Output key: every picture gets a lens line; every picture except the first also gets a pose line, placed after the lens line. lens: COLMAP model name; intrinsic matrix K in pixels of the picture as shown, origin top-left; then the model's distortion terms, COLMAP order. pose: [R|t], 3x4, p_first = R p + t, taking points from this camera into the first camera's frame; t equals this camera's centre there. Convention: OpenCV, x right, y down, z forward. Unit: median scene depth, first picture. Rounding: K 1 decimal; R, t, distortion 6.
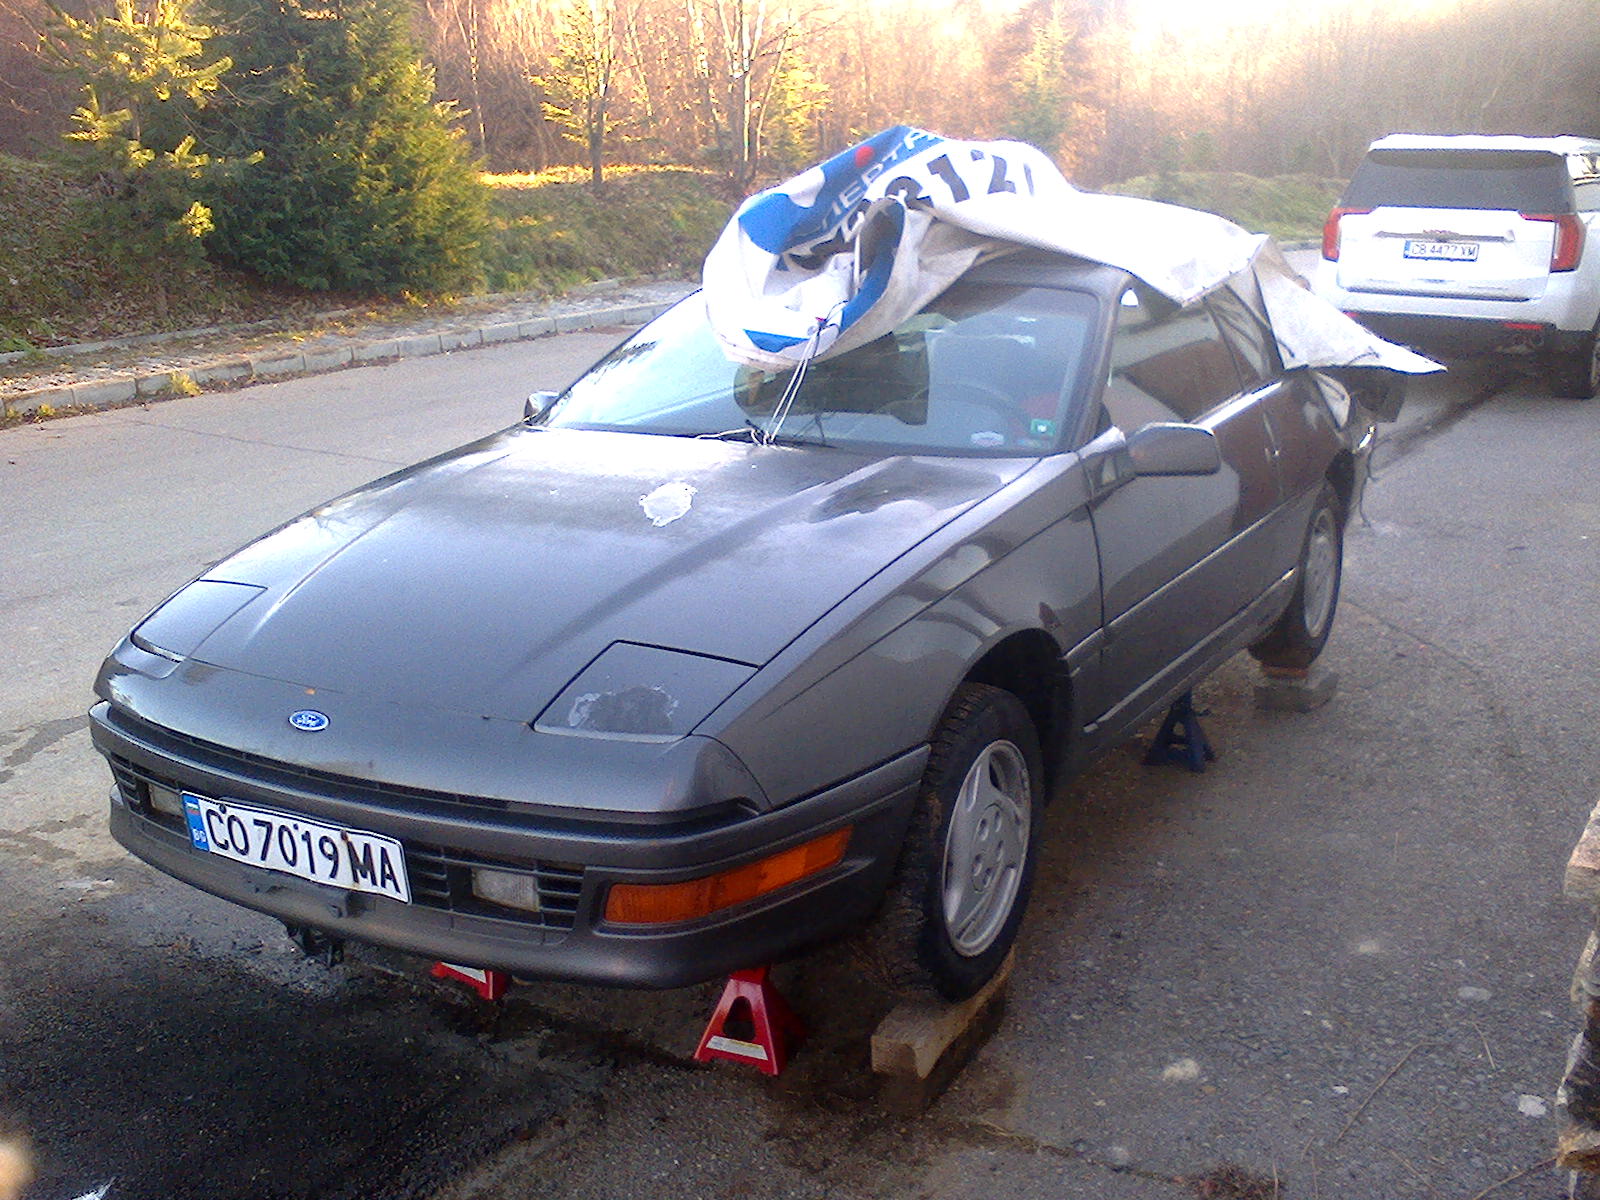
lens RADIAL K [[1600.7, 0, 795.7], [0, 1600.7, 583.7], [0, 0, 1]] dist [0.048692, -0.127410]
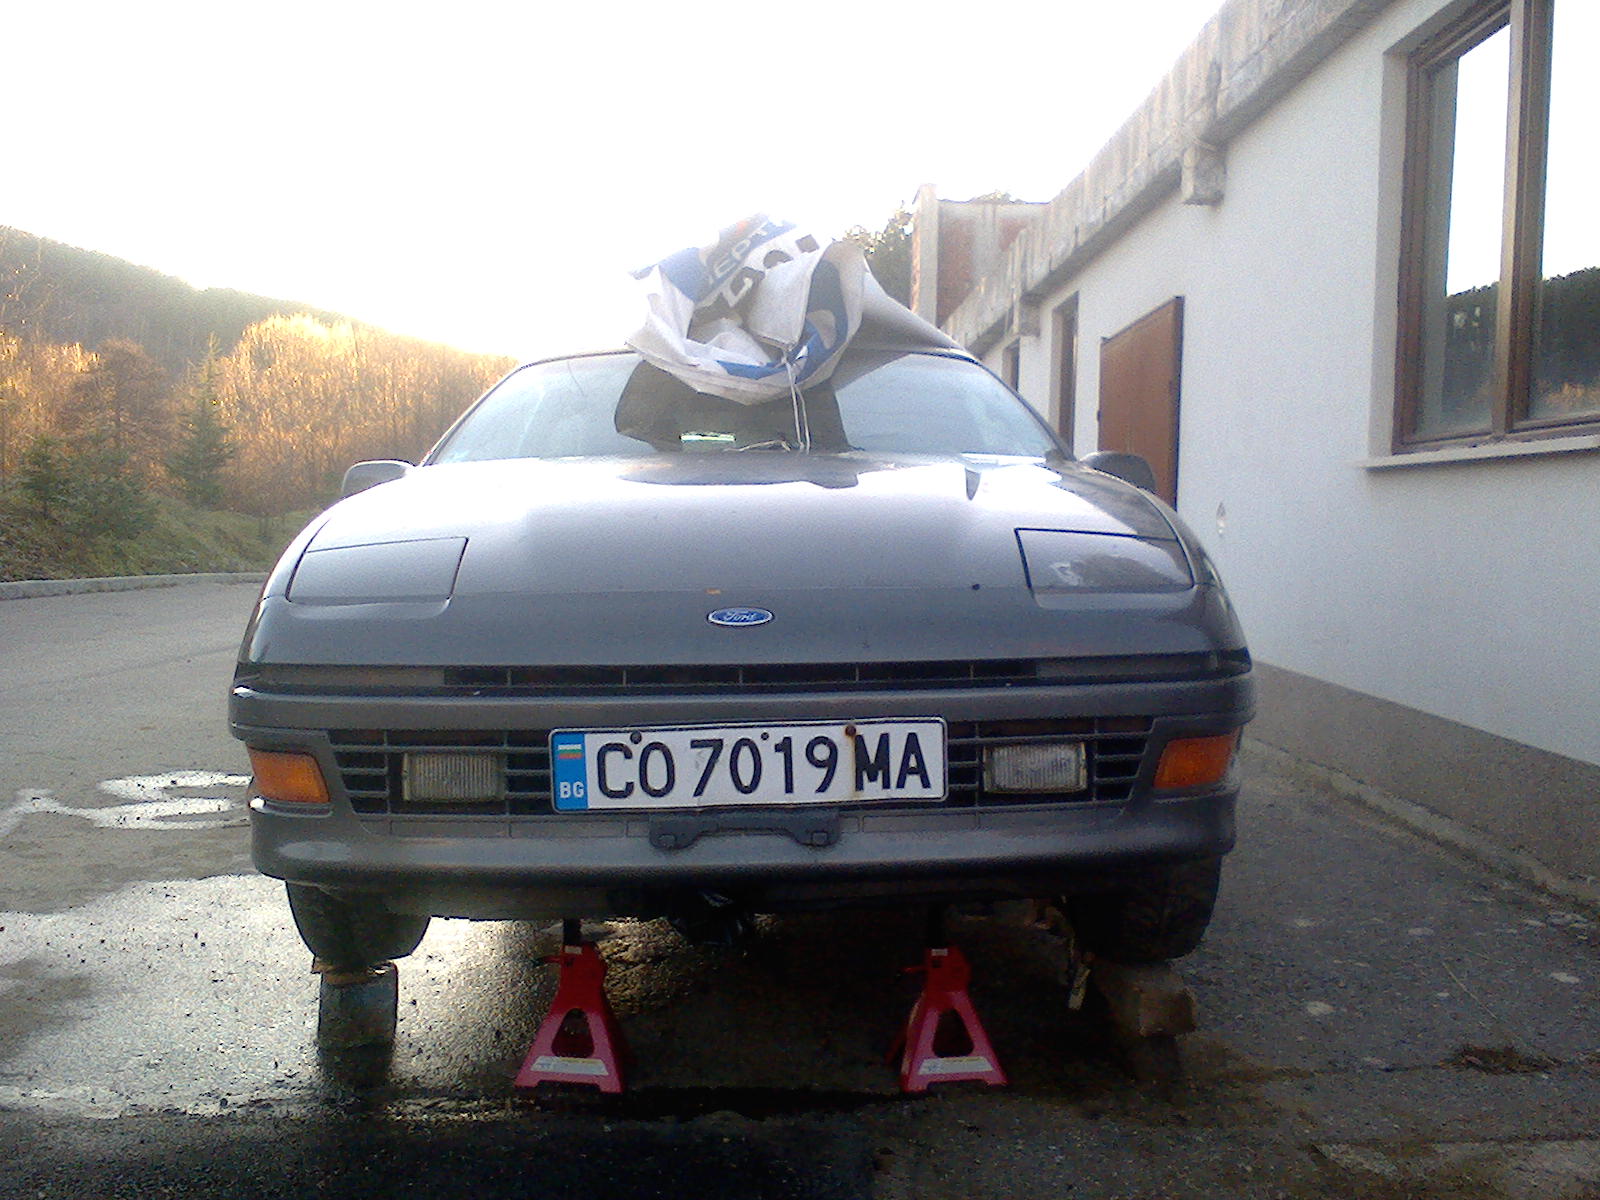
lens RADIAL K [[1591.2, 0, 796.7], [0, 1591.2, 578.7], [0, 0, 1]] dist [0.057251, -0.116446]
pose [[0.842043, 0.003335, 0.539401, -0.718321], [0.119991, 0.973768, -0.193335, 0.227258], [-0.525896, 0.227520, 0.819554, 0.314037]]
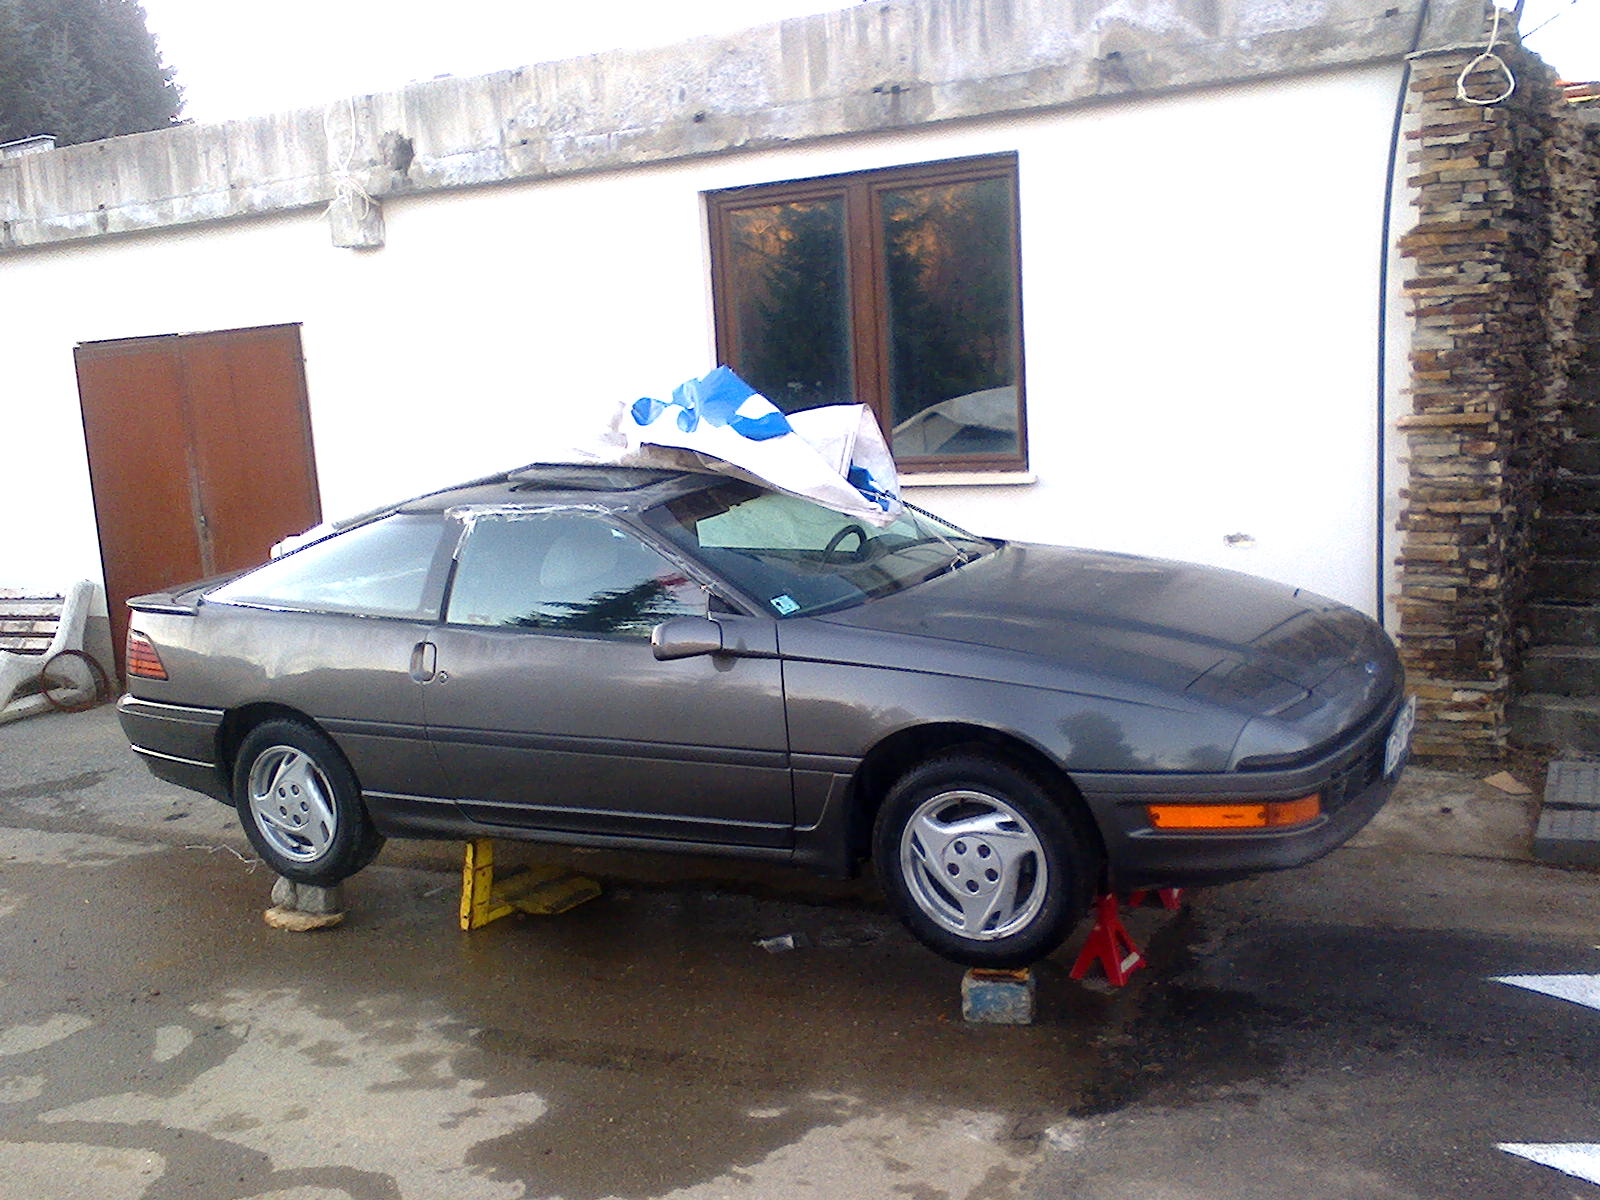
lens RADIAL K [[1587.7, 0, 789.0], [0, 1587.7, 591.3], [0, 0, 1]] dist [0.063189, -0.175976]
pose [[-0.045155, -0.132300, 0.990181, -1.922488], [0.325935, 0.935000, 0.139791, -0.421564], [-0.944313, 0.329046, 0.000901, 1.545472]]
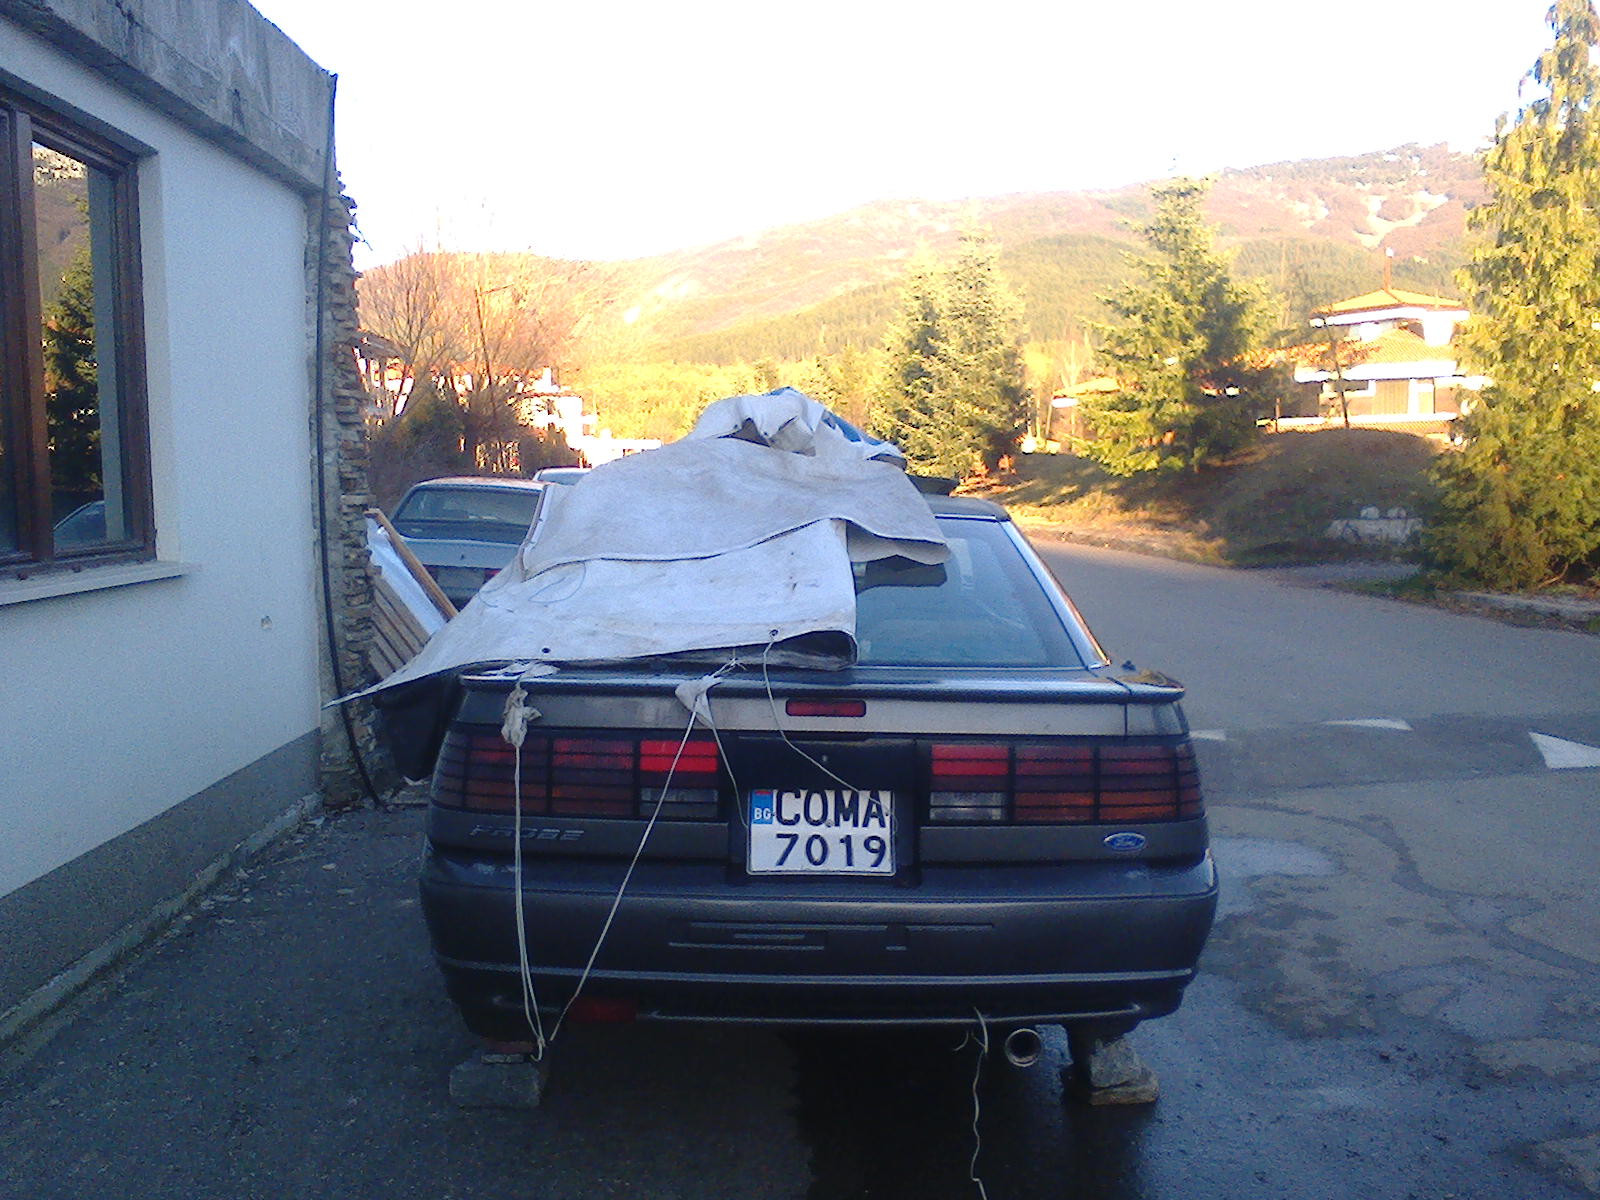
lens RADIAL K [[1587.7, 0, 789.0], [0, 1587.7, 591.3], [0, 0, 1]] dist [0.063189, -0.175976]
pose [[-0.842708, 0.059059, -0.535122, 1.168921], [-0.122624, 0.946782, 0.297601, -0.782533], [0.524220, 0.316409, -0.790619, 3.175061]]
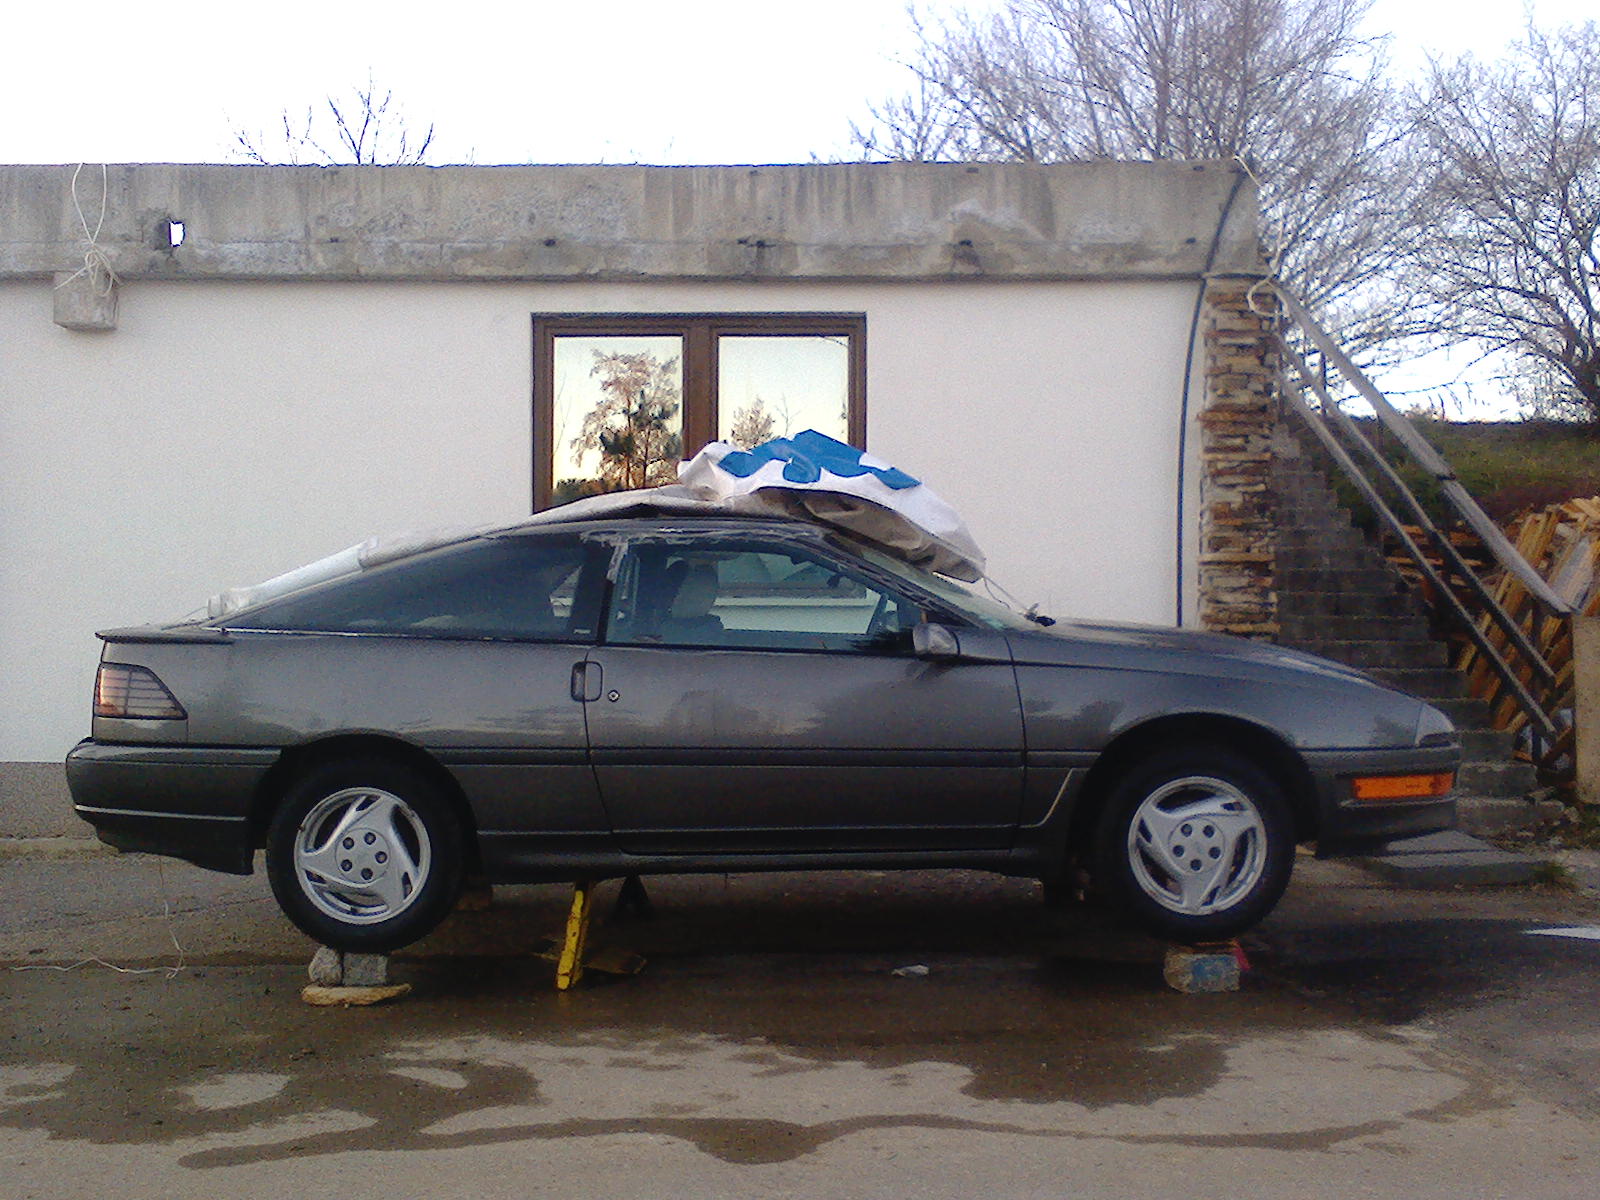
lens RADIAL K [[1587.7, 0, 789.0], [0, 1587.7, 591.3], [0, 0, 1]] dist [0.063189, -0.175976]
pose [[-0.510232, 0.026284, 0.859635, -1.707811], [0.231649, 0.966793, 0.107934, -0.460510], [-0.828252, 0.254205, -0.499378, 2.670303]]
